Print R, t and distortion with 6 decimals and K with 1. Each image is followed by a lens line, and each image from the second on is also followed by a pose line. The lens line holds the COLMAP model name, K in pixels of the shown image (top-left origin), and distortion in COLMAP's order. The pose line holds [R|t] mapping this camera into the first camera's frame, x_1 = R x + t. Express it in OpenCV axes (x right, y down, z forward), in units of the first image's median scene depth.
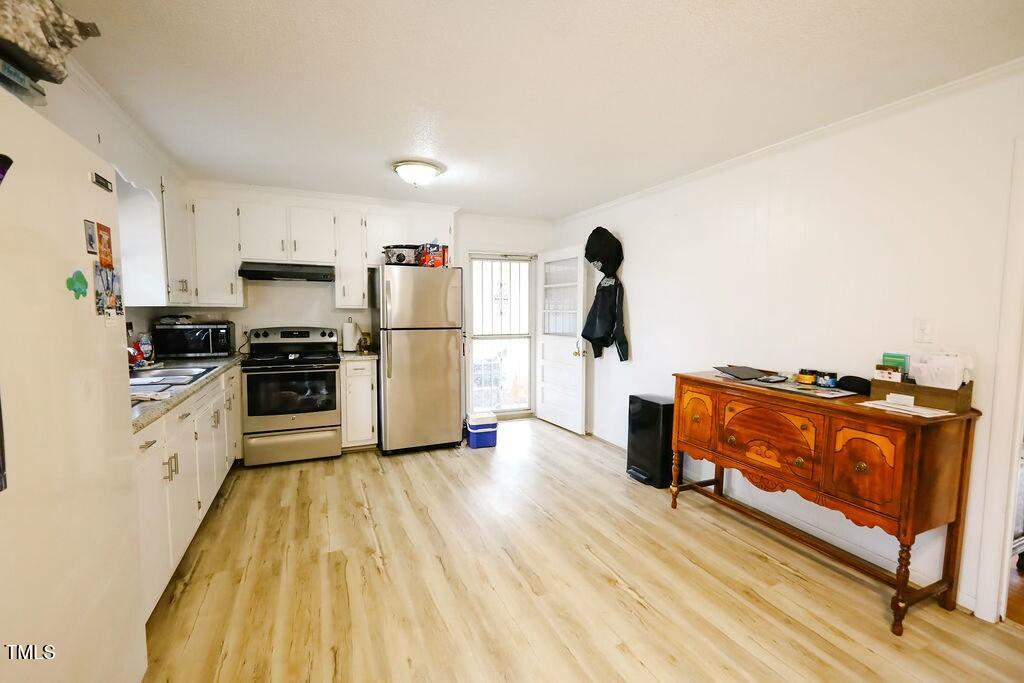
lens RADIAL K [[442.1, 0, 520.9], [0, 442.1, 342.2], [0, 0, 1]] dist [0.007996, -0.000061]
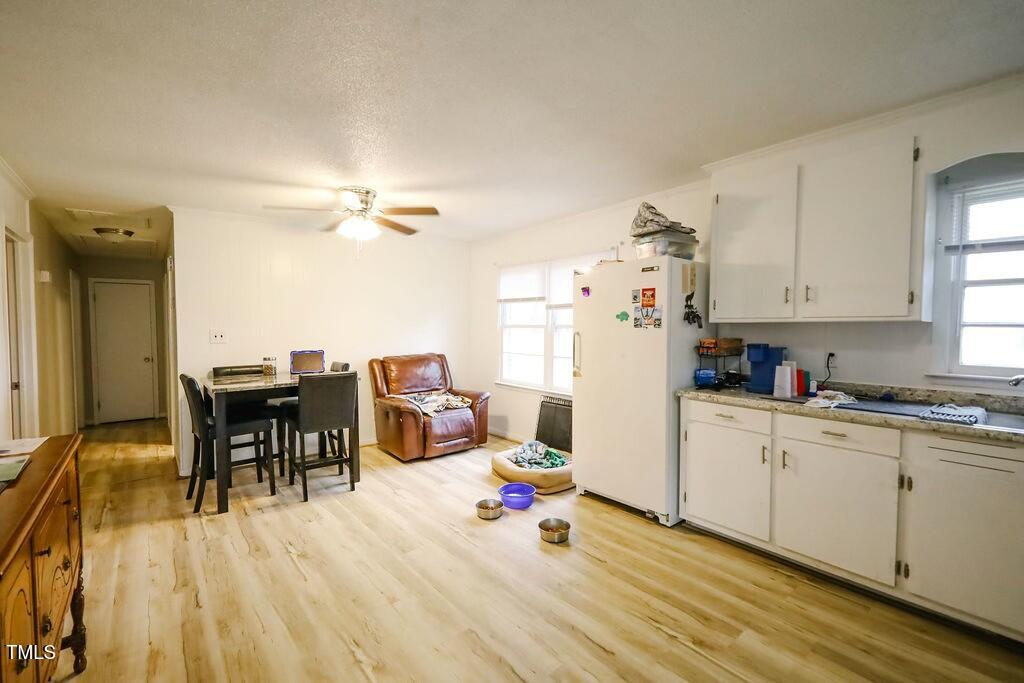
lens RADIAL K [[442.1, 0, 520.9], [0, 442.1, 342.2], [0, 0, 1]] dist [0.007996, -0.000061]
pose [[-0.963216, 0.006876, -0.268641, 0.190048], [-0.022846, 0.993958, 0.107356, -0.140467], [0.267756, 0.109544, -0.957239, 1.945475]]
